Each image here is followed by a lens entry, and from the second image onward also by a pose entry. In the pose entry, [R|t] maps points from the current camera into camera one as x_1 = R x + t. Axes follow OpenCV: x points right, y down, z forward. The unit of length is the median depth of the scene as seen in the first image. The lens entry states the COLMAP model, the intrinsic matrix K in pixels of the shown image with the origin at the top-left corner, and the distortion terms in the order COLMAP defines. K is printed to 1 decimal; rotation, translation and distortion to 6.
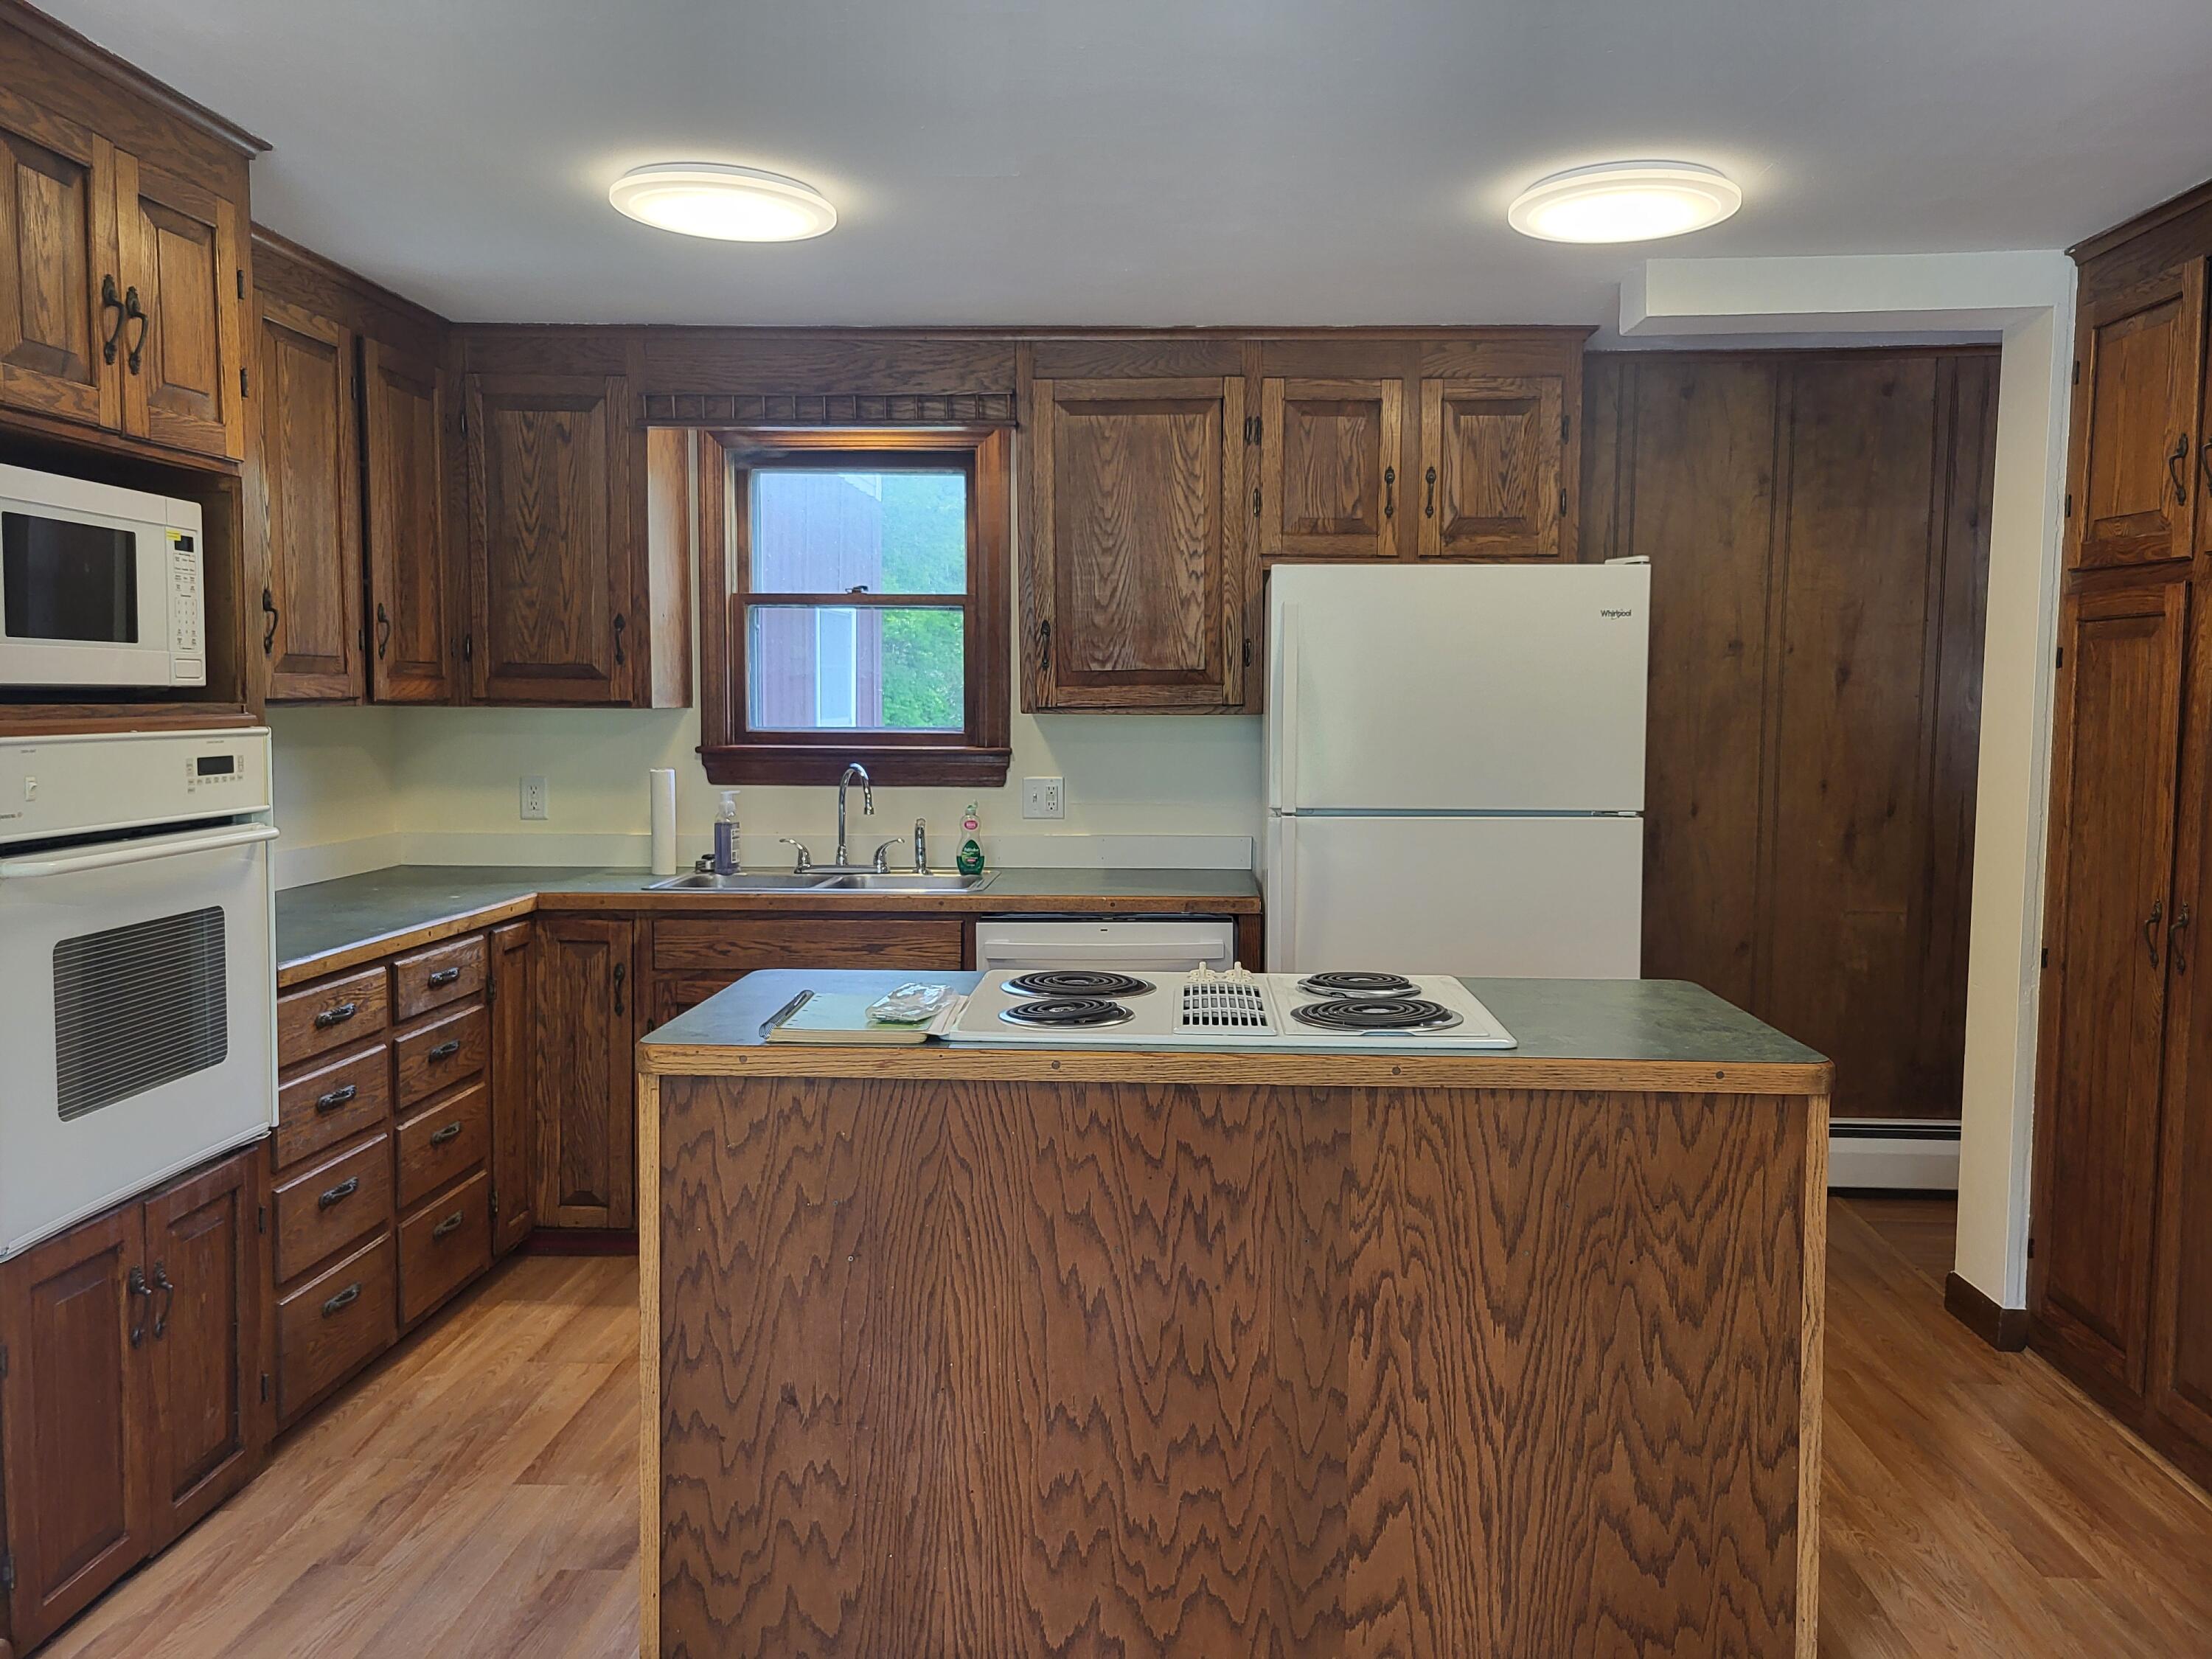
lens RADIAL K [[1726.6, 0, 1111.7], [0, 1726.6, 800.9], [0, 0, 1]] dist [0.042816, 0.000691]
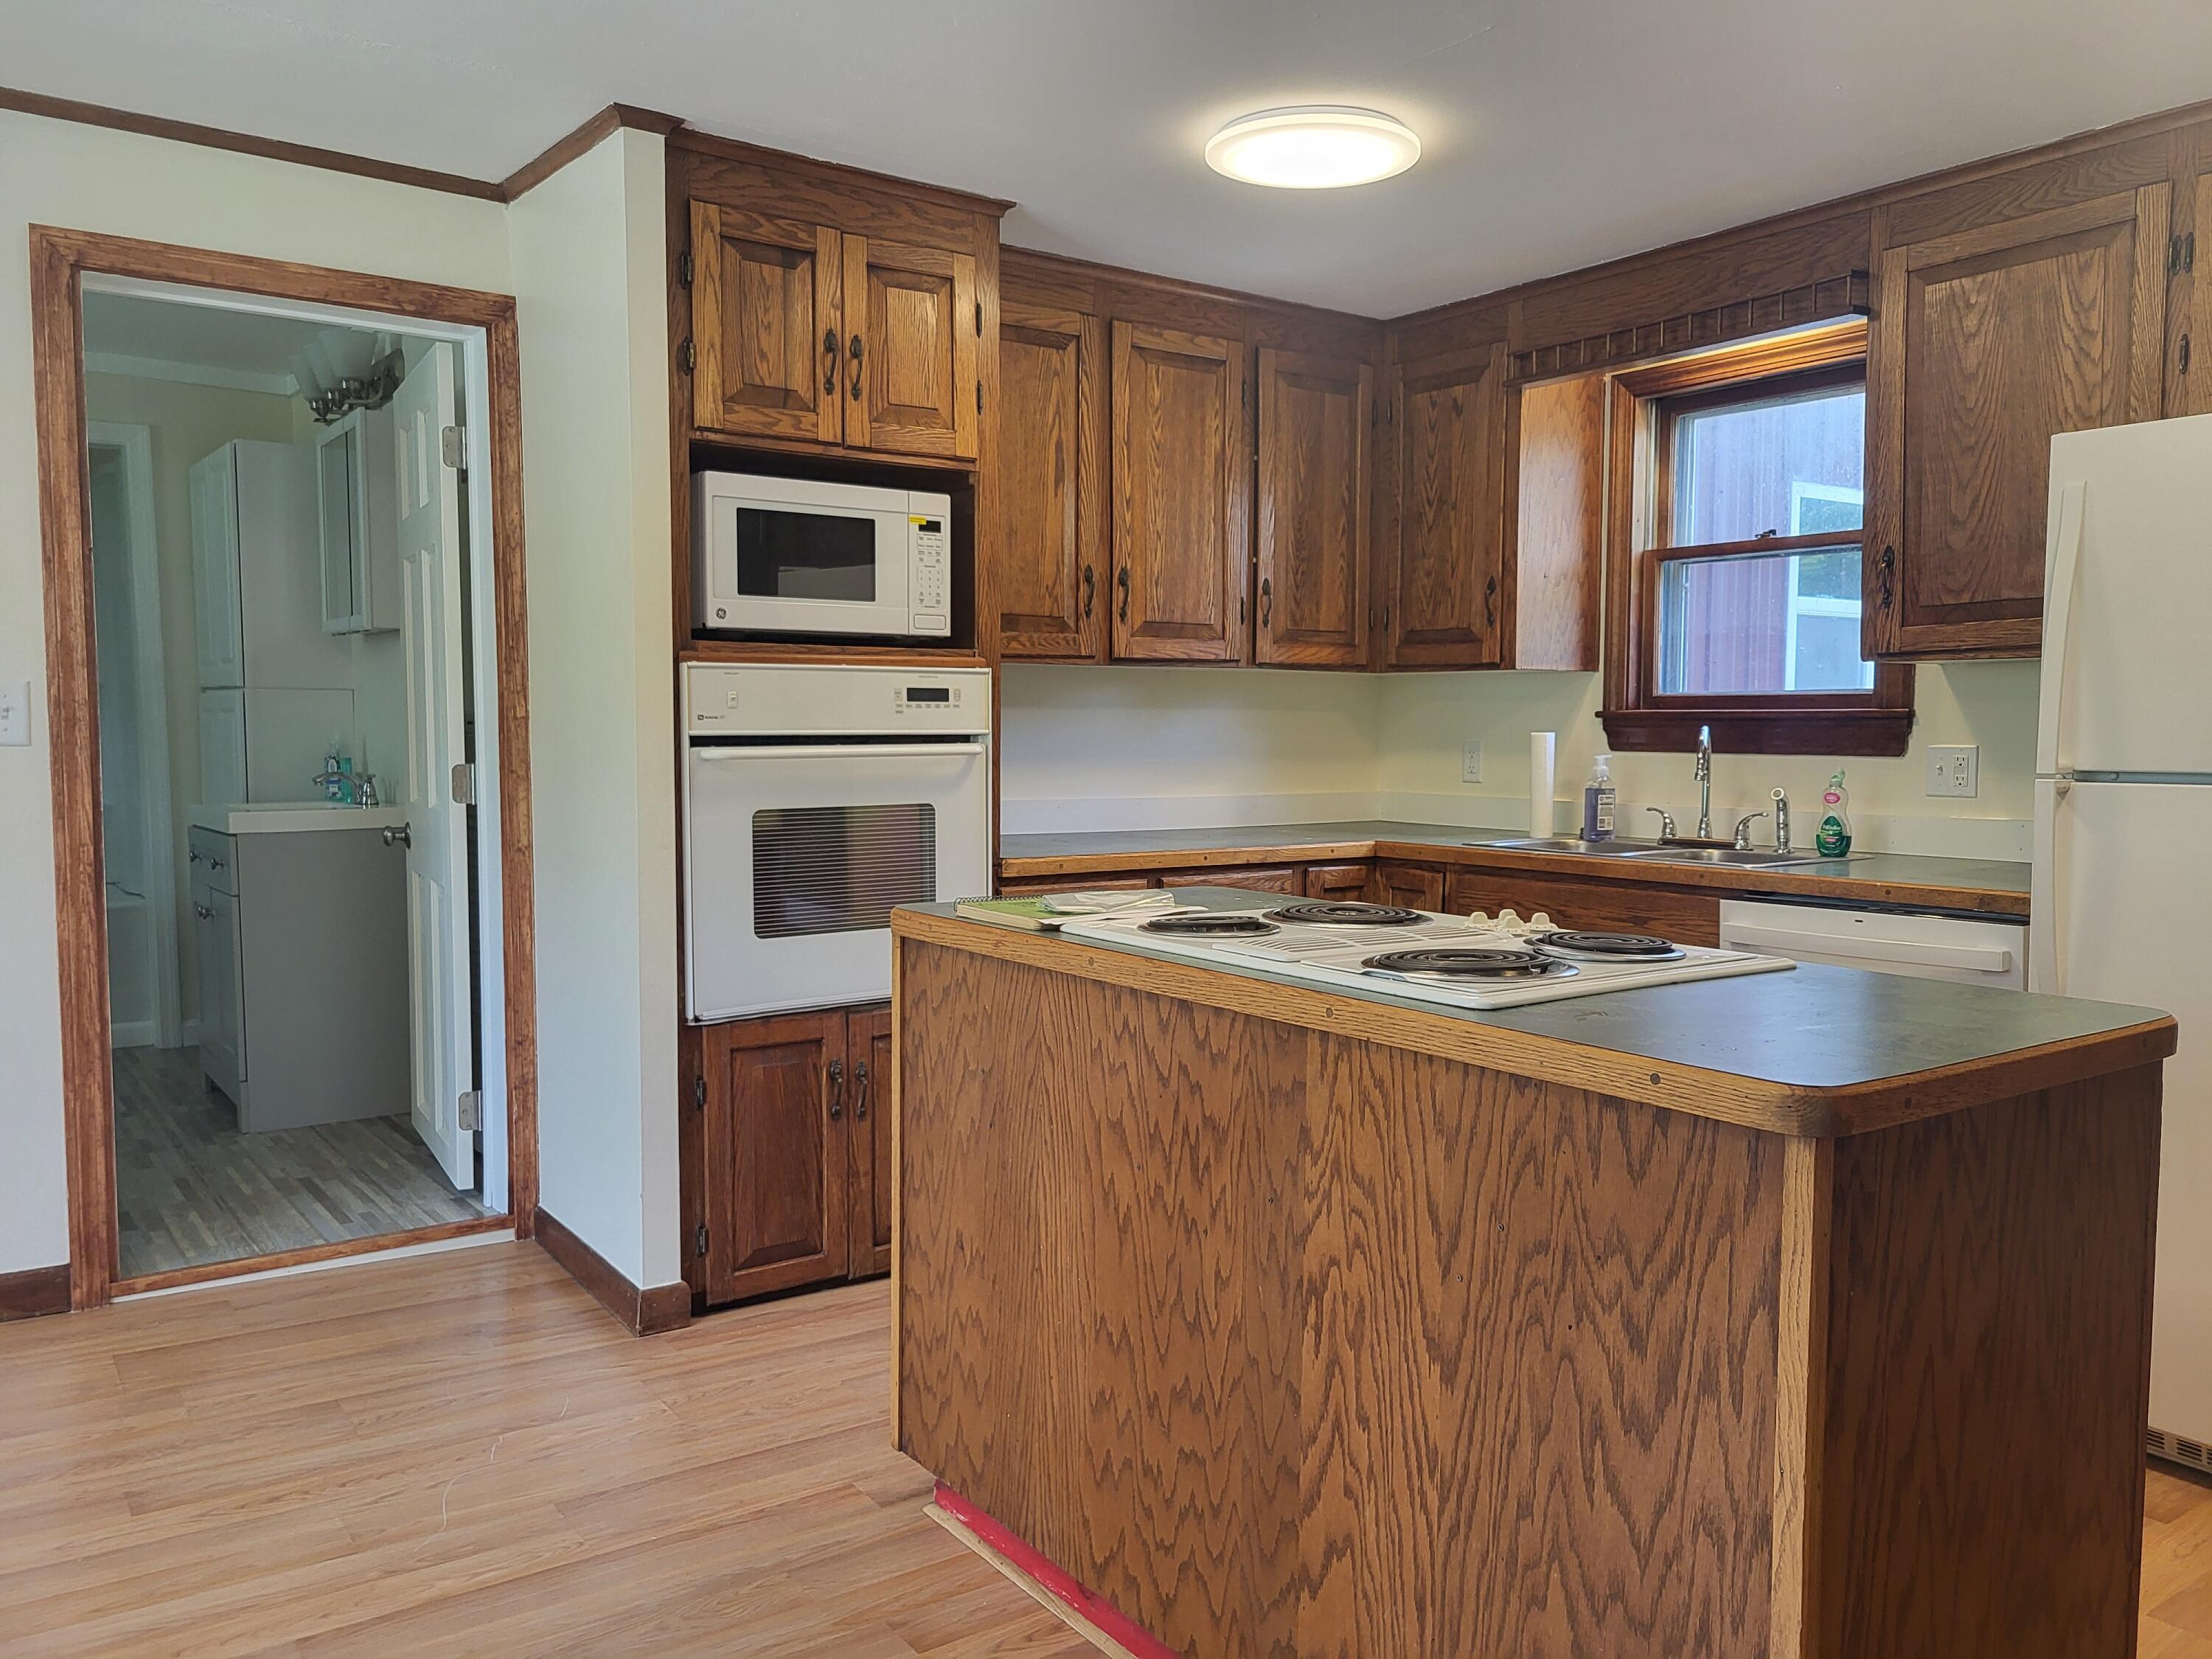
lens RADIAL K [[1677.2, 0, 1106.0], [0, 1677.2, 829.5], [0, 0, 1]] dist [0.046162, -0.011200]
pose [[0.623670, 0.050201, -0.780074, 0.697022], [-0.049830, 0.998459, 0.024416, 0.054218], [0.780098, 0.023643, 0.625211, 0.409643]]
